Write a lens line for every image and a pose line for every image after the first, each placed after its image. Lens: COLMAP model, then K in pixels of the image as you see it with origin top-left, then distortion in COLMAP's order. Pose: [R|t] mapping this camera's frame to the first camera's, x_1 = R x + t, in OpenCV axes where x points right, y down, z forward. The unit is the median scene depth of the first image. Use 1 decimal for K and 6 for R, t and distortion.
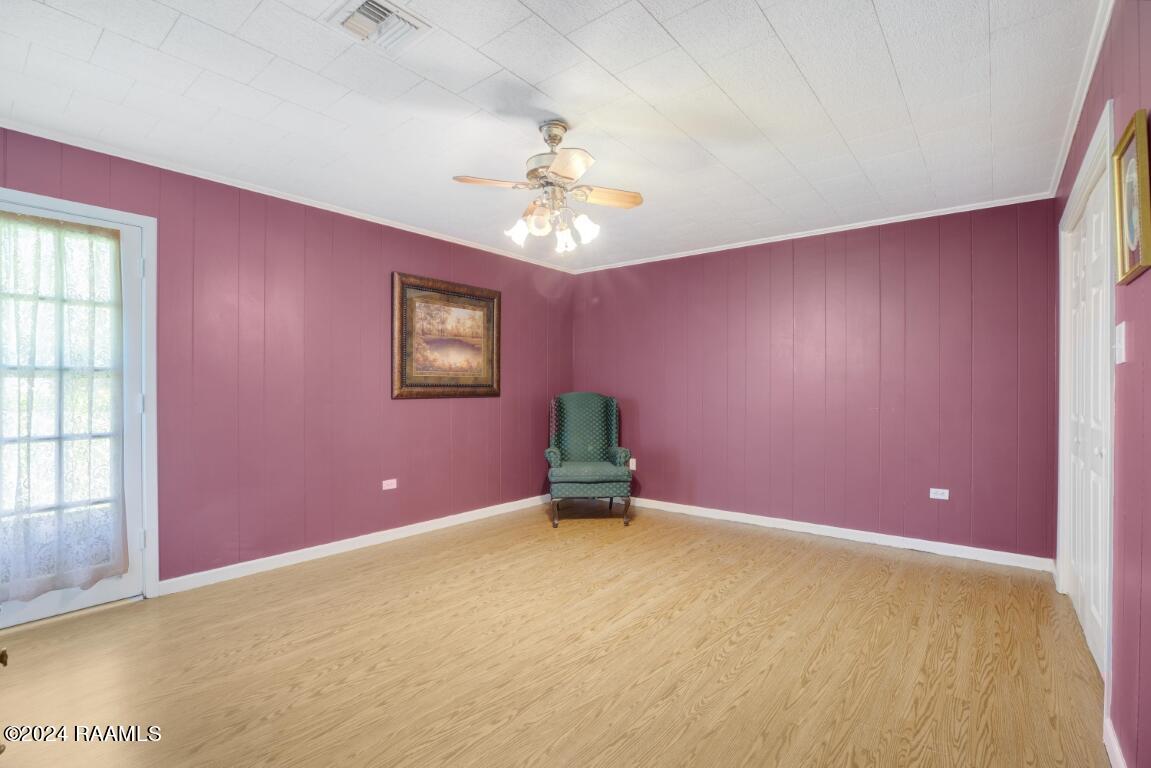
lens RADIAL K [[524.8, 0, 575.9], [0, 524.8, 387.1], [0, 0, 1]] dist [-0.017365, 0.000690]
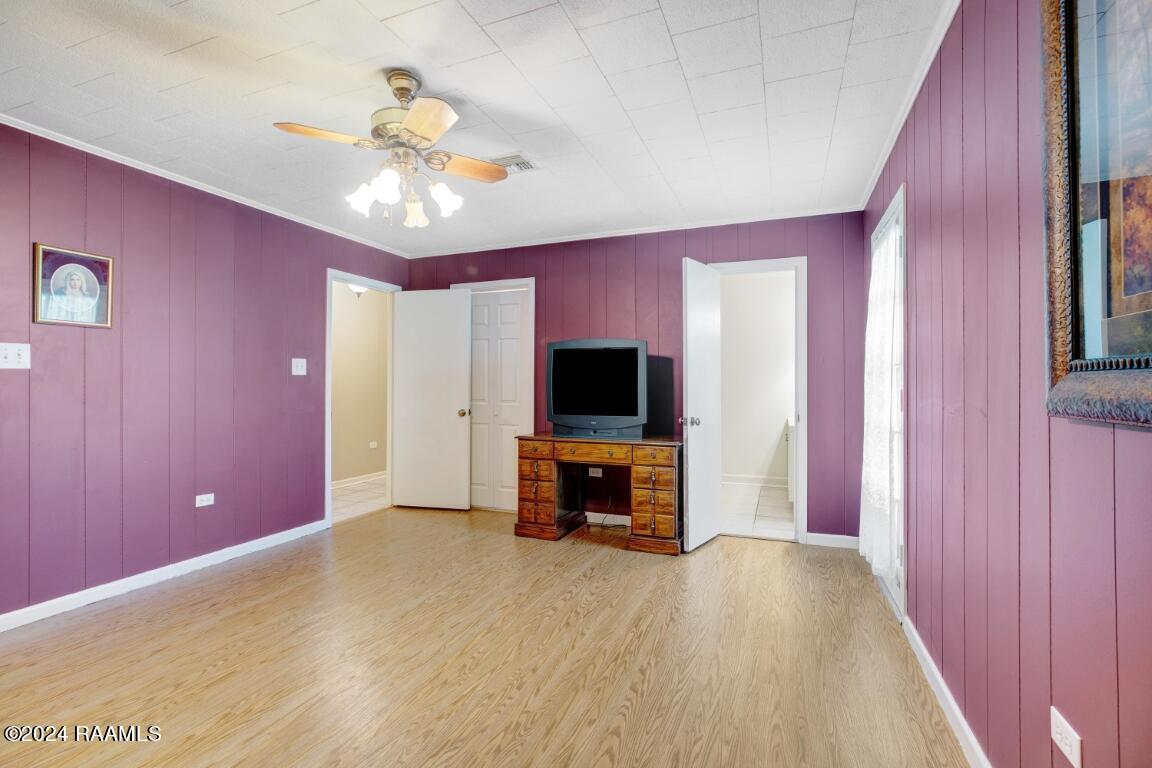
lens RADIAL K [[525.2, 0, 575.3], [0, 525.2, 384.1], [0, 0, 1]] dist [-0.017365, 0.000690]
pose [[-0.956303, -0.001408, -0.292374, -0.068867], [0.001509, 0.999951, -0.009751, 0.016378], [0.292374, -0.009766, -0.956254, 2.053918]]
